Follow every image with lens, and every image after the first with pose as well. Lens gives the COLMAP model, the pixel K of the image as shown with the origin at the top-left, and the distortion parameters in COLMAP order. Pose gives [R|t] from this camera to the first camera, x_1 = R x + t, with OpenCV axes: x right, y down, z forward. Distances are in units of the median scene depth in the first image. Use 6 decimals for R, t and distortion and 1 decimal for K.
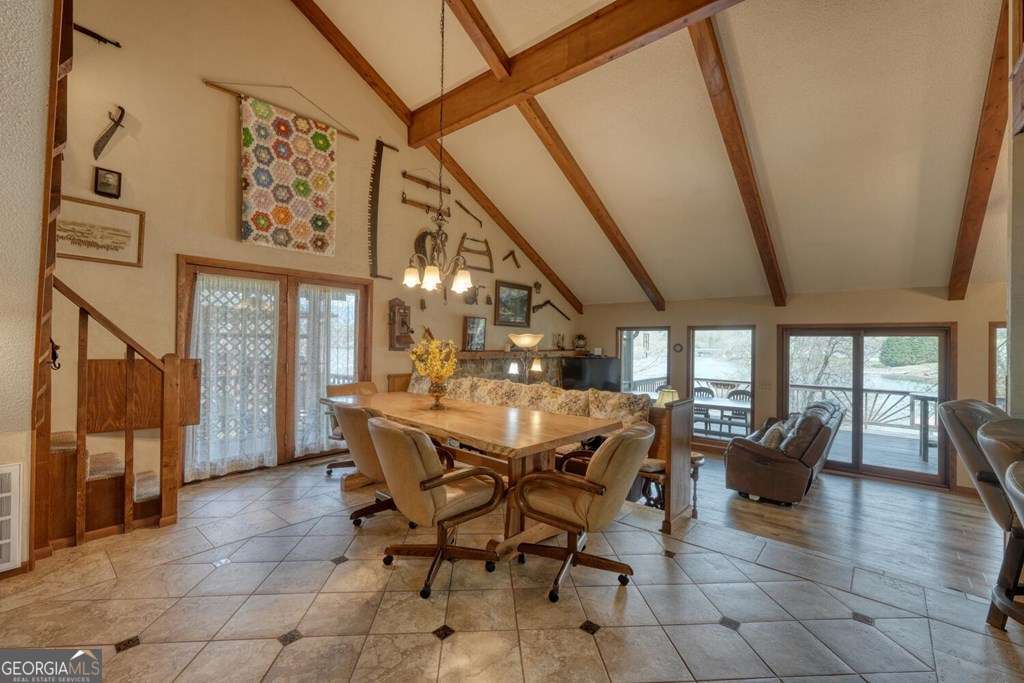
lens RADIAL K [[433.5, 0, 514.2], [0, 433.5, 343.9], [0, 0, 1]] dist [0.003569, 0.000581]
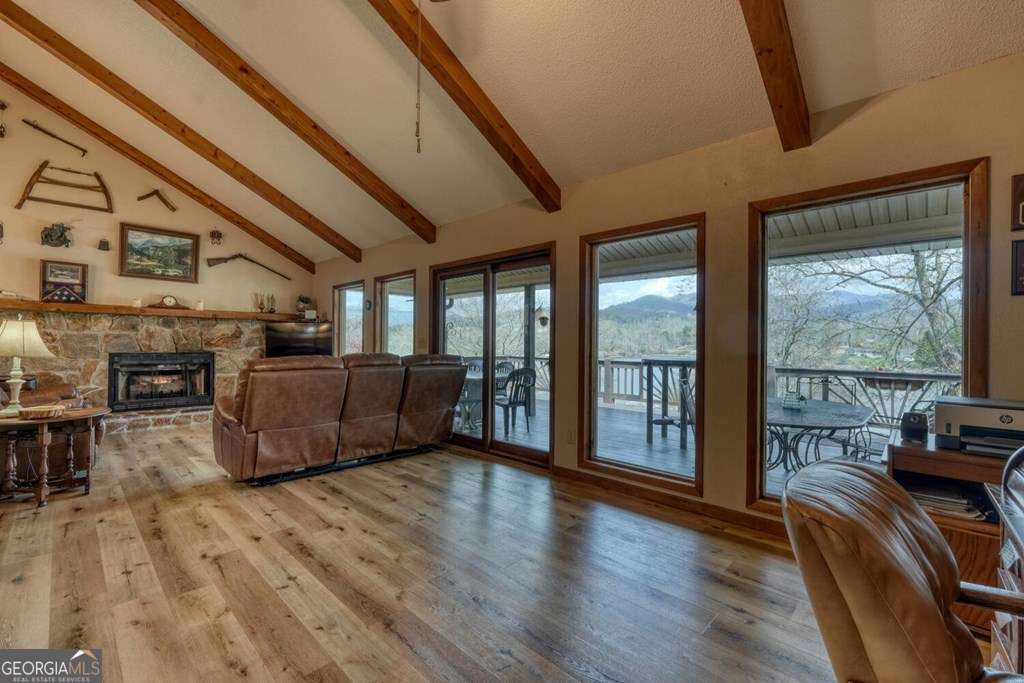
lens RADIAL K [[433.5, 0, 504.3], [0, 433.5, 338.6], [0, 0, 1]] dist [0.003569, 0.000581]
pose [[0.998014, -0.008072, -0.062480, 0.728352], [0.007284, 0.999891, -0.012819, 0.091577], [0.062576, 0.012338, 0.997964, 0.203223]]
